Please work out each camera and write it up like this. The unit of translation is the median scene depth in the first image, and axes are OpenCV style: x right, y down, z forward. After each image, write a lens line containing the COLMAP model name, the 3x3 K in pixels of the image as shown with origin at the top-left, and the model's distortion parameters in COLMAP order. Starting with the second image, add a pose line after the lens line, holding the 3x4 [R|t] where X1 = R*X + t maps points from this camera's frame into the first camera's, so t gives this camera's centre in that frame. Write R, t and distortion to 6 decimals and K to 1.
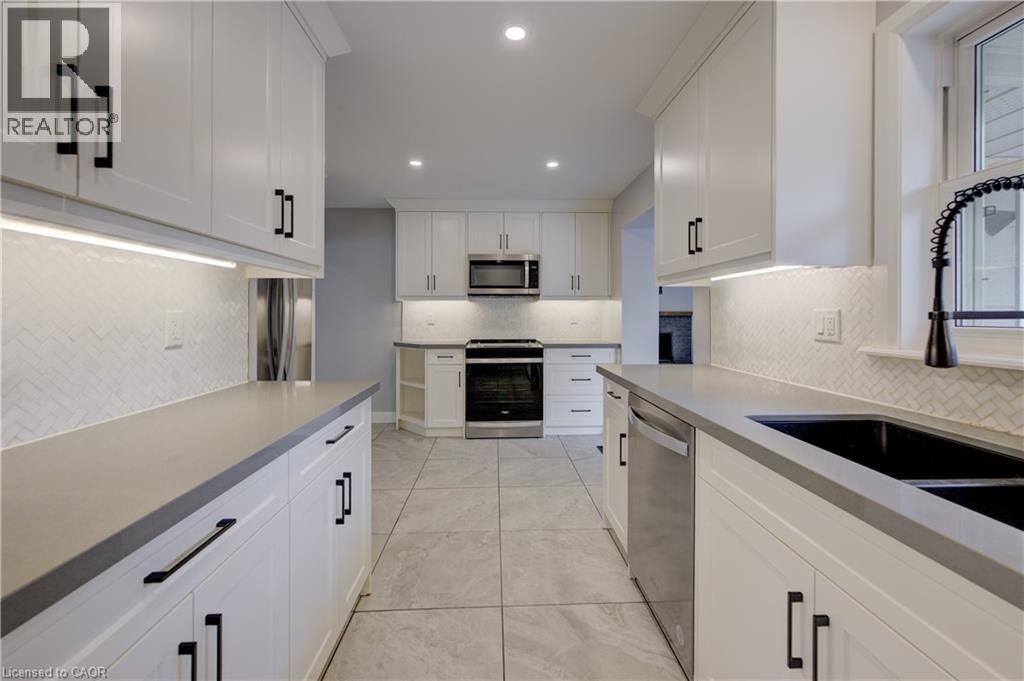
lens RADIAL K [[419.0, 0, 520.3], [0, 419.0, 313.7], [0, 0, 1]] dist [0.000897, -0.000256]
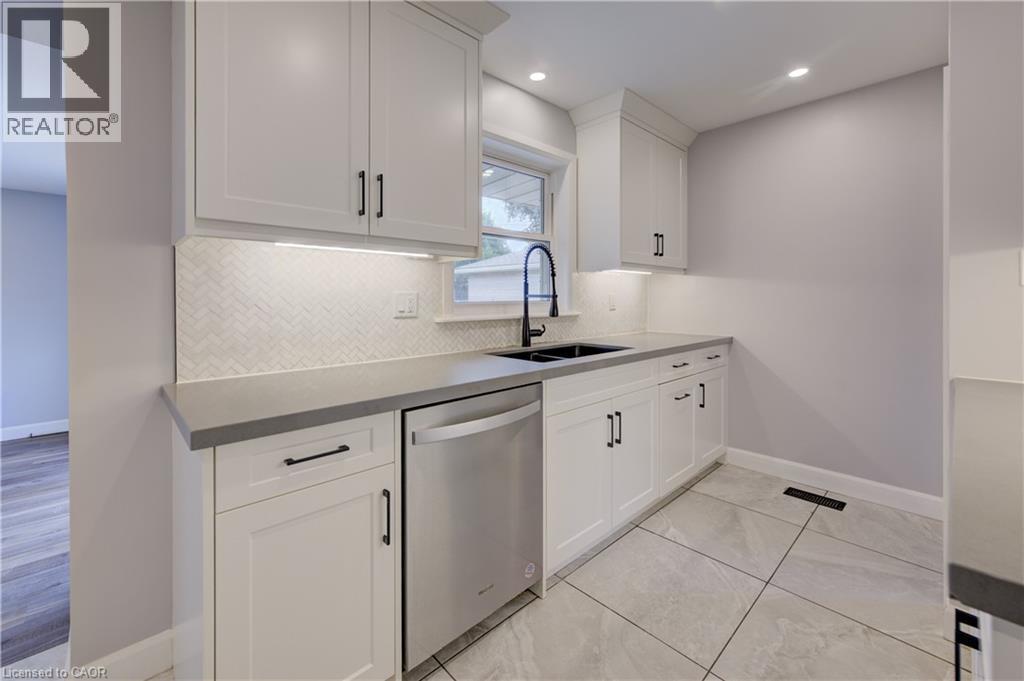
lens RADIAL K [[419.0, 0, 512.2], [0, 419.0, 301.6], [0, 0, 1]] dist [0.000897, -0.000256]
pose [[-0.643912, -0.002187, 0.765096, -0.425587], [0.004006, 0.999973, 0.006230, 0.012730], [-0.765089, 0.007077, -0.643886, 1.590550]]
